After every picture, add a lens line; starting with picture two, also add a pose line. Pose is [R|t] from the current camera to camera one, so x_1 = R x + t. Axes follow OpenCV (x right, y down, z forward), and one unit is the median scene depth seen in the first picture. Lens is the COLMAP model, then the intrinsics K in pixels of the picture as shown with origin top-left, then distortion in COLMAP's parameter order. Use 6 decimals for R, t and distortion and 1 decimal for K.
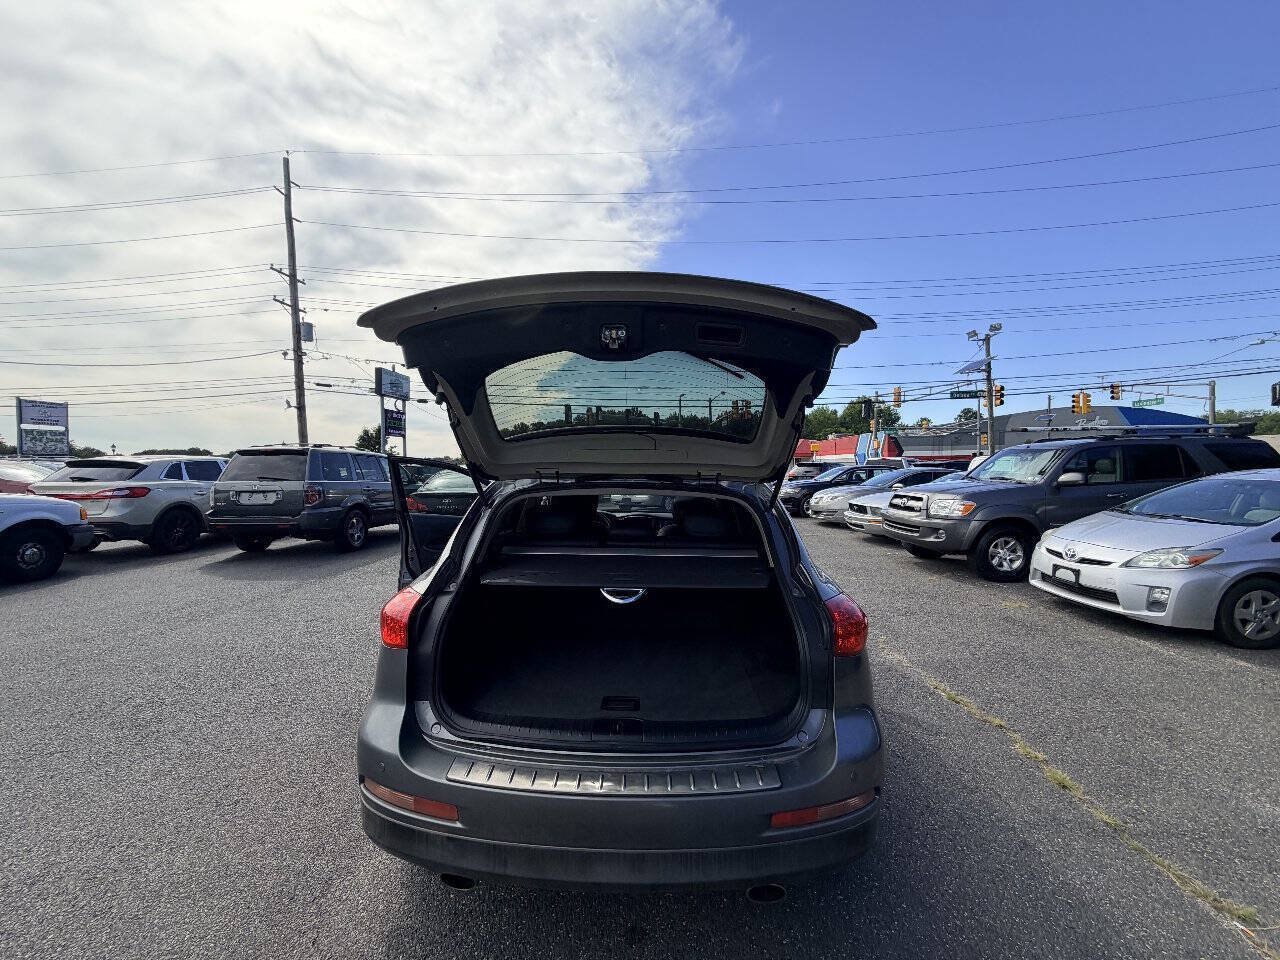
lens RADIAL K [[506.8, 0, 637.1], [0, 506.8, 481.2], [0, 0, 1]] dist [-0.000405, -0.000151]
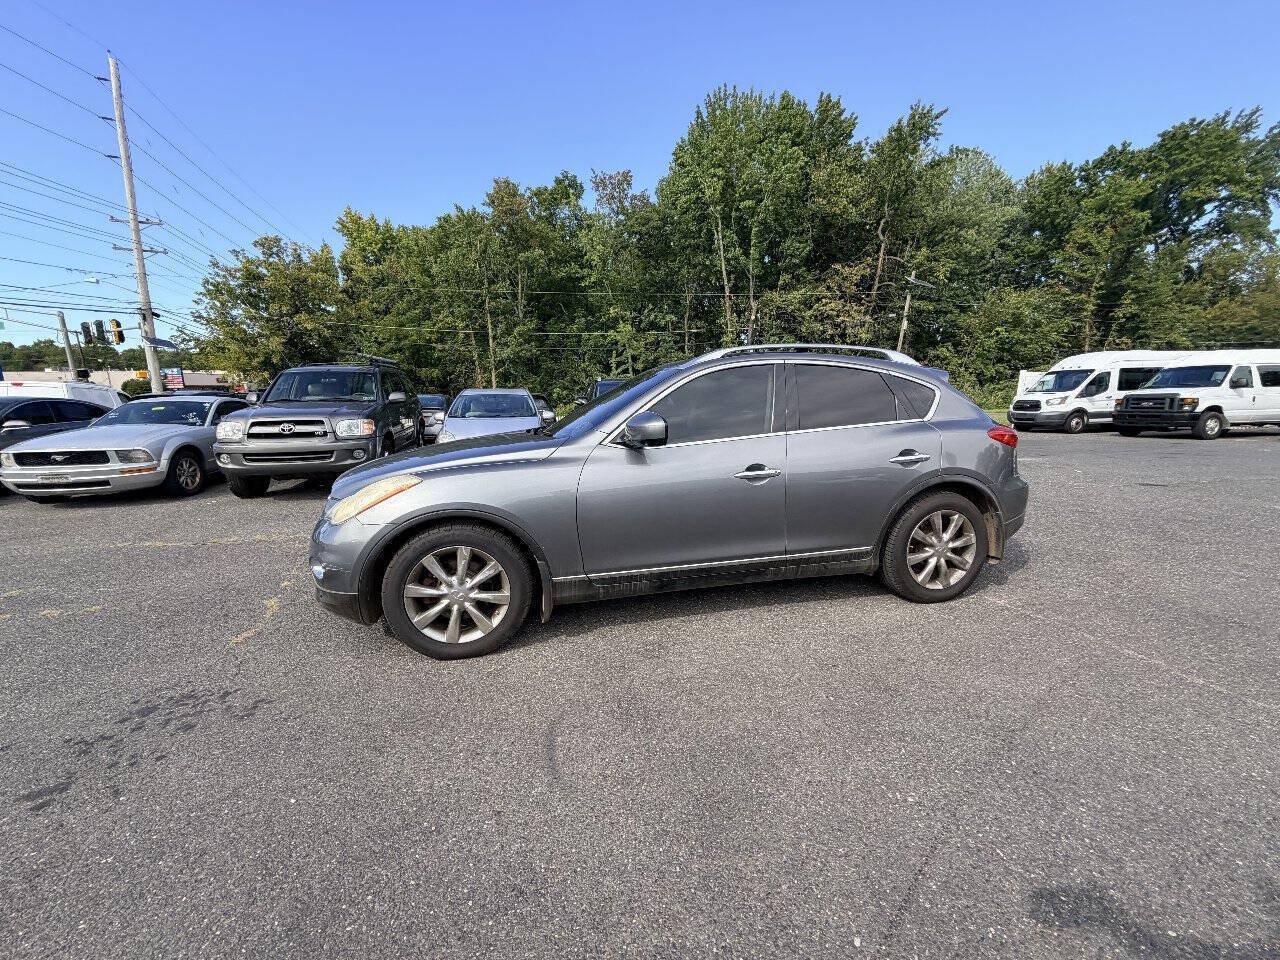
lens RADIAL K [[506.8, 0, 637.7], [0, 506.8, 484.6], [0, 0, 1]] dist [-0.000405, -0.000151]
pose [[-0.238340, -0.166486, 0.956805, -0.152102], [0.044630, 0.982278, 0.182036, 0.001725], [-0.970156, 0.086089, -0.226686, 0.212769]]
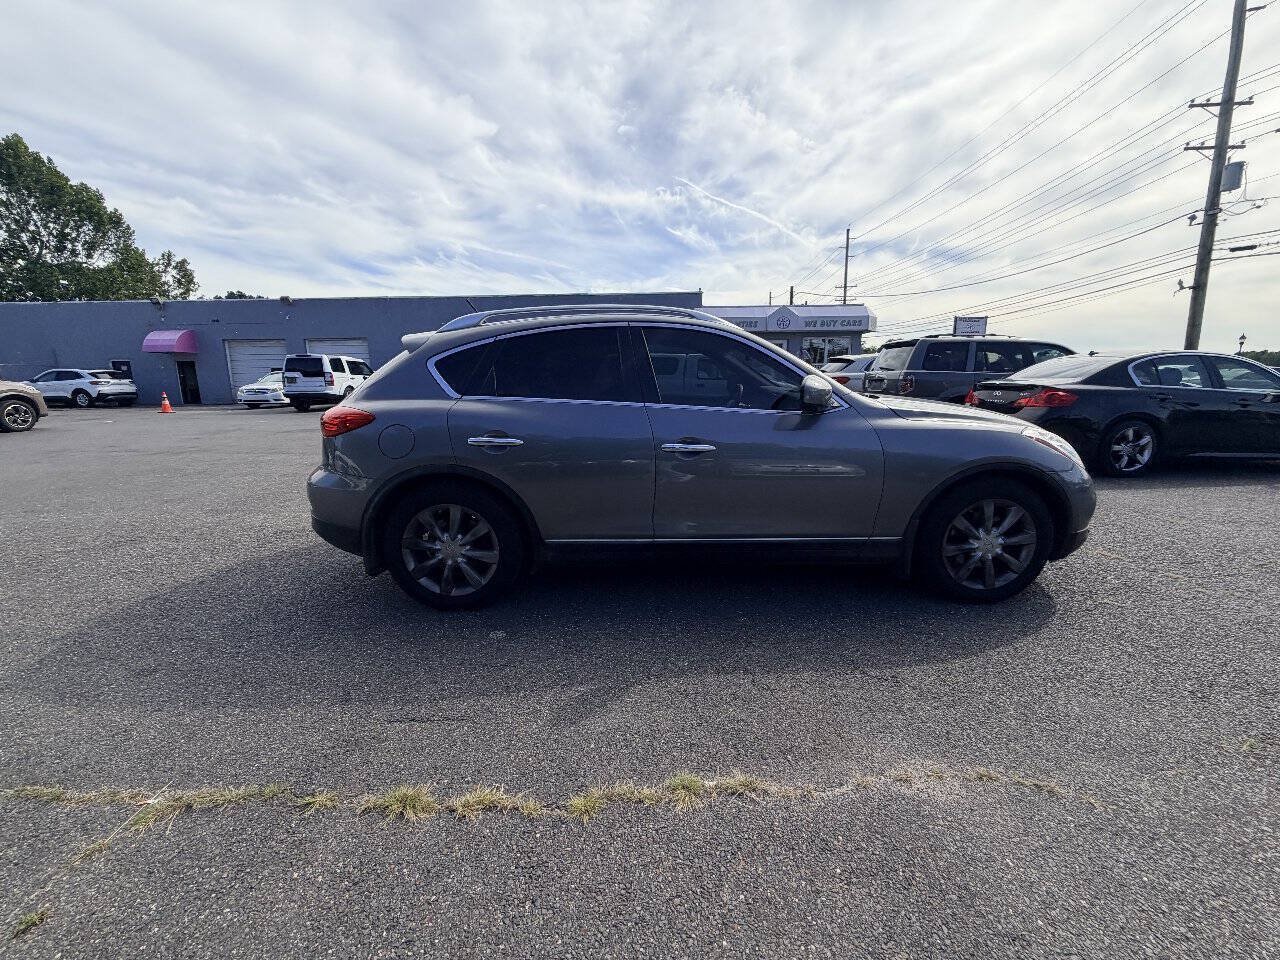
lens RADIAL K [[506.8, 0, 637.3], [0, 506.8, 480.2], [0, 0, 1]] dist [-0.000405, -0.000151]
pose [[0.035893, 0.198946, -0.979353, 0.151796], [-0.018619, 0.979947, 0.198384, 0.008982], [0.999182, 0.011114, 0.038878, 0.138129]]
